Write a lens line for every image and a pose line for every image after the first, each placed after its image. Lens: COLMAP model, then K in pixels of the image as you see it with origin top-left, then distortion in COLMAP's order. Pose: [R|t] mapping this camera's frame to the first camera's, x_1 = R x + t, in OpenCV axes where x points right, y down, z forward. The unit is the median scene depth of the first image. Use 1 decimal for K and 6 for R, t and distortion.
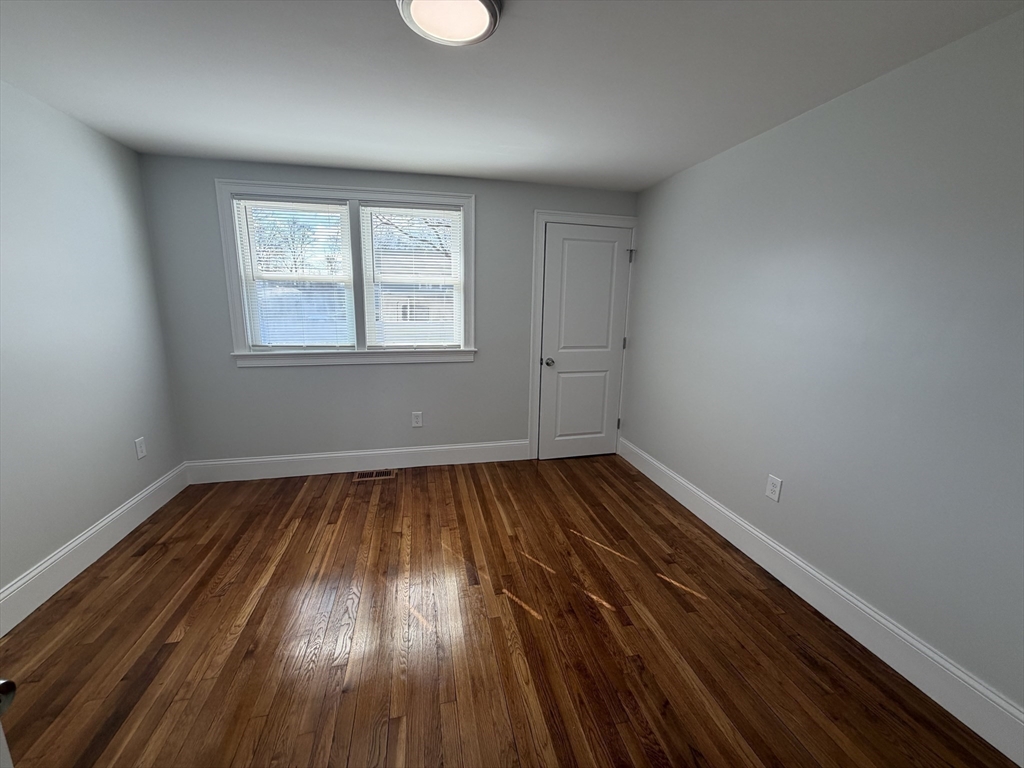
lens RADIAL K [[408.2, 0, 509.5], [0, 408.2, 383.6], [0, 0, 1]] dist [-0.000551, 0.000201]
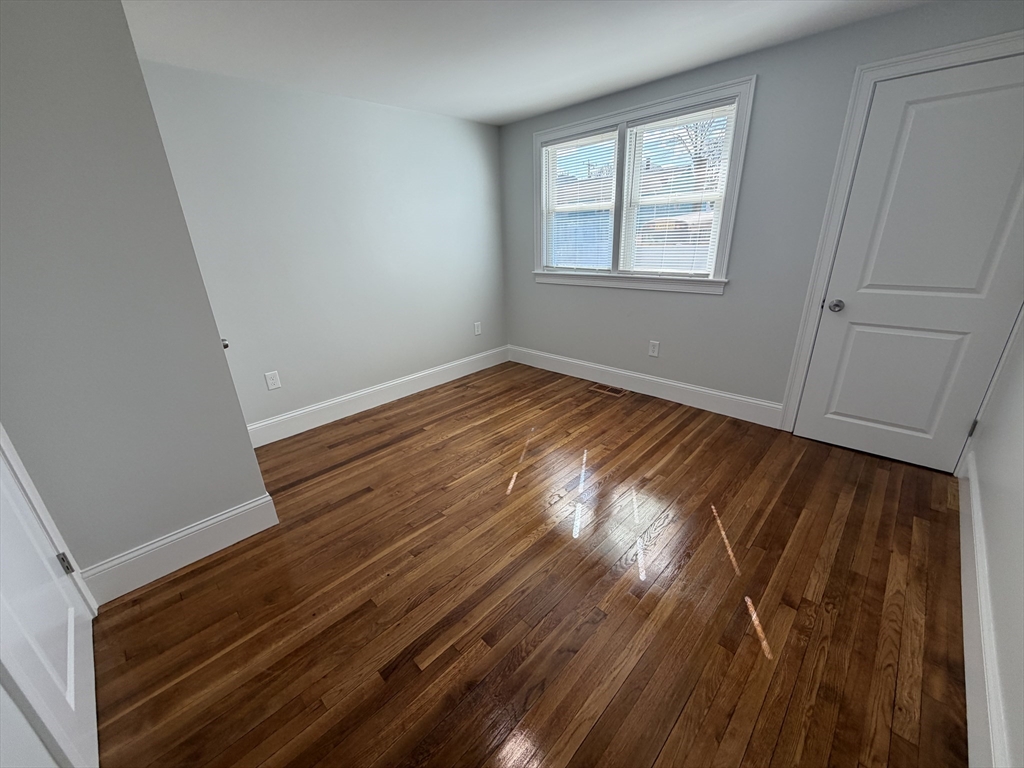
lens RADIAL K [[408.2, 0, 509.5], [0, 408.2, 383.6], [0, 0, 1]] dist [-0.000551, 0.000201]
pose [[0.542206, 0.262698, -0.798124, 0.456083], [-0.119141, 0.964310, 0.236458, -0.027135], [0.831756, -0.033119, 0.554153, 0.172463]]
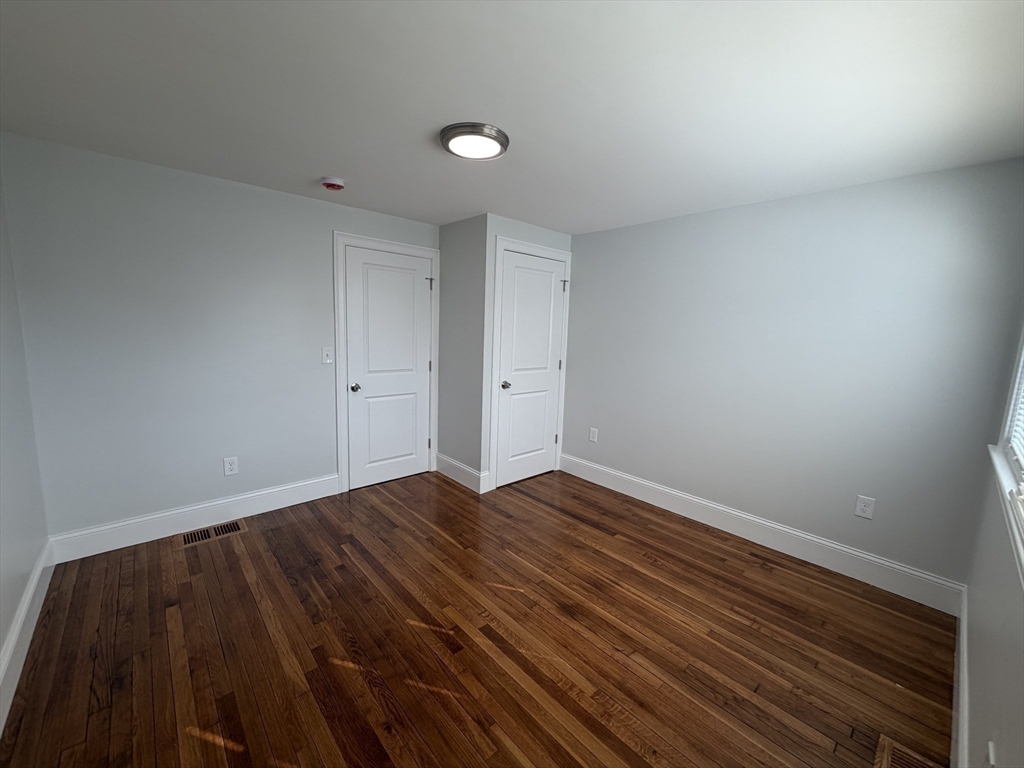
lens RADIAL K [[408.2, 0, 509.5], [0, 408.2, 383.6], [0, 0, 1]] dist [-0.000551, 0.000201]
pose [[-0.867778, 0.020137, -0.496544, 0.224075], [-0.148351, 0.943122, 0.297512, -0.231374], [0.474292, 0.331837, -0.815433, 1.120711]]
